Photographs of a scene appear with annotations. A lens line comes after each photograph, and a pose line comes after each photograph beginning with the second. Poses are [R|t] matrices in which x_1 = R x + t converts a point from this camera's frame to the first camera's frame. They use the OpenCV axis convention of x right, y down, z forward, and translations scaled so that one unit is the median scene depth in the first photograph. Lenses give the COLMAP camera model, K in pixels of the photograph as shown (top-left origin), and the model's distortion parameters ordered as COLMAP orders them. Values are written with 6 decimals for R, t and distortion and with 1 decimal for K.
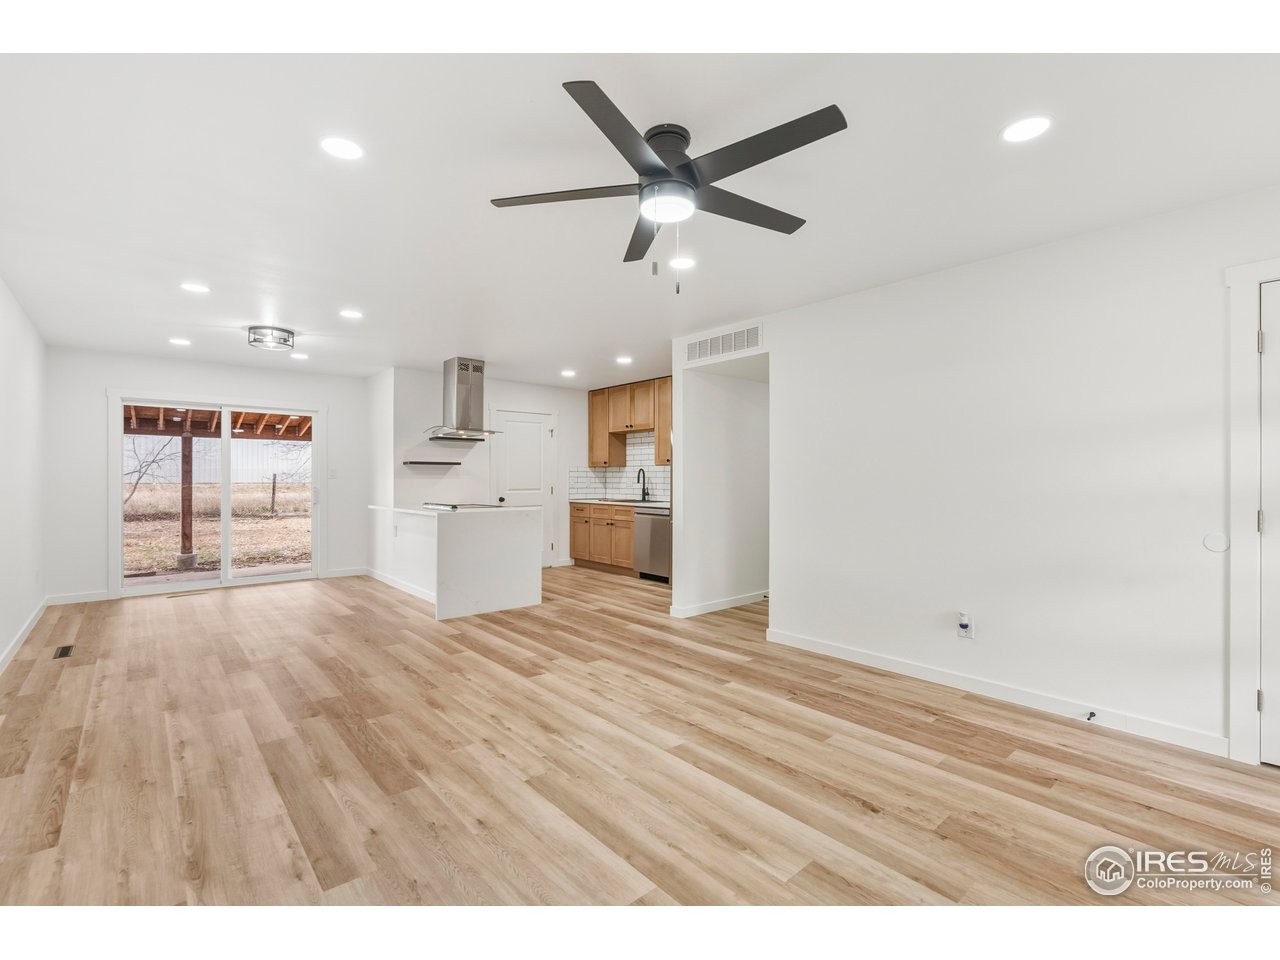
lens RADIAL K [[584.4, 0, 637.2], [0, 584.4, 478.5], [0, 0, 1]] dist [-0.003875, 0.000221]
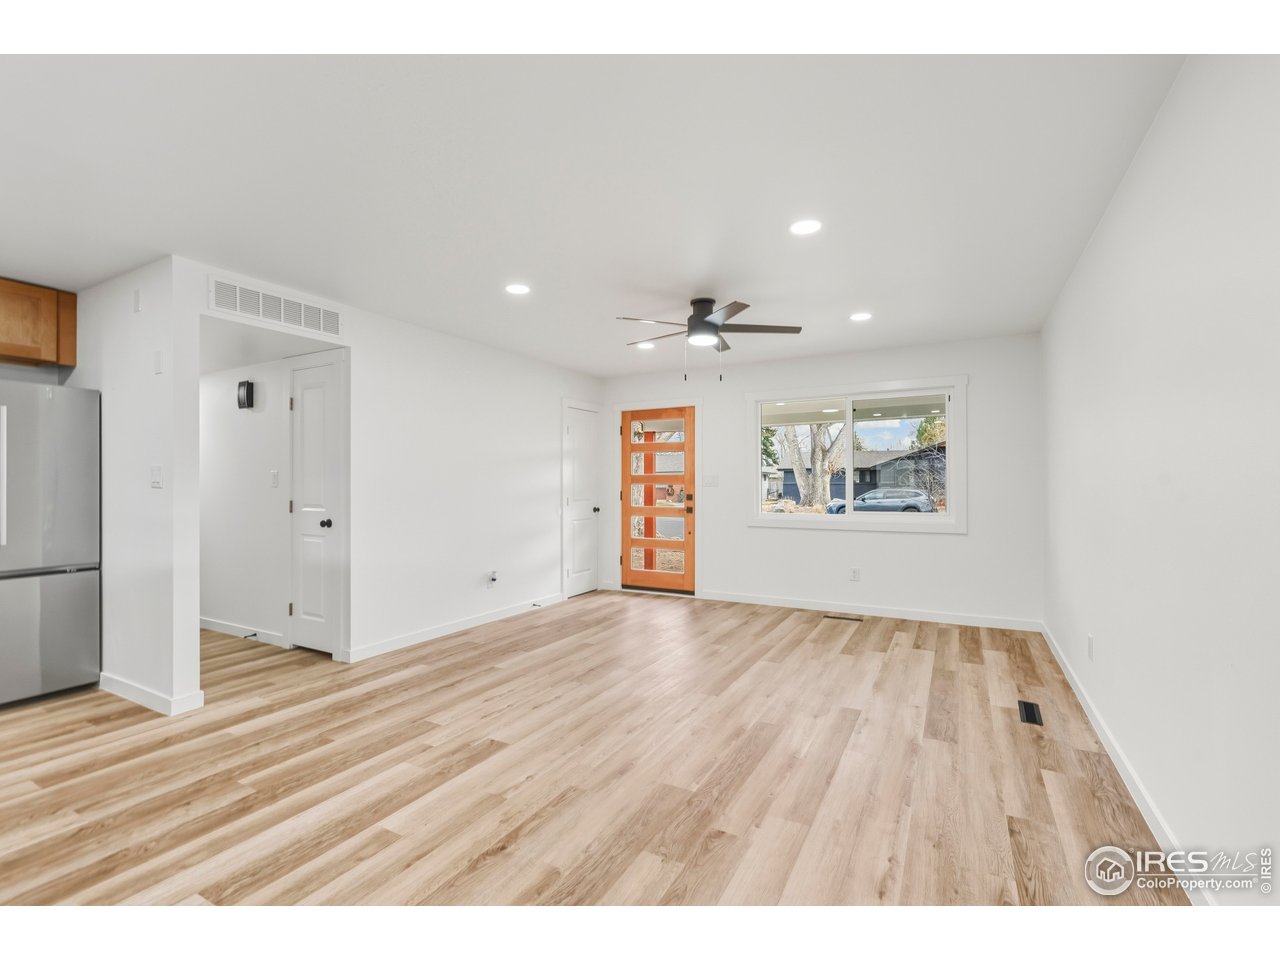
lens RADIAL K [[584.4, 0, 635.6], [0, 584.4, 484.3], [0, 0, 1]] dist [-0.003875, 0.000221]
pose [[-0.349531, -0.000199, 0.936925, -0.964238], [-0.002195, 0.999997, -0.000607, -0.003379], [-0.936922, -0.002269, -0.349530, 1.106280]]
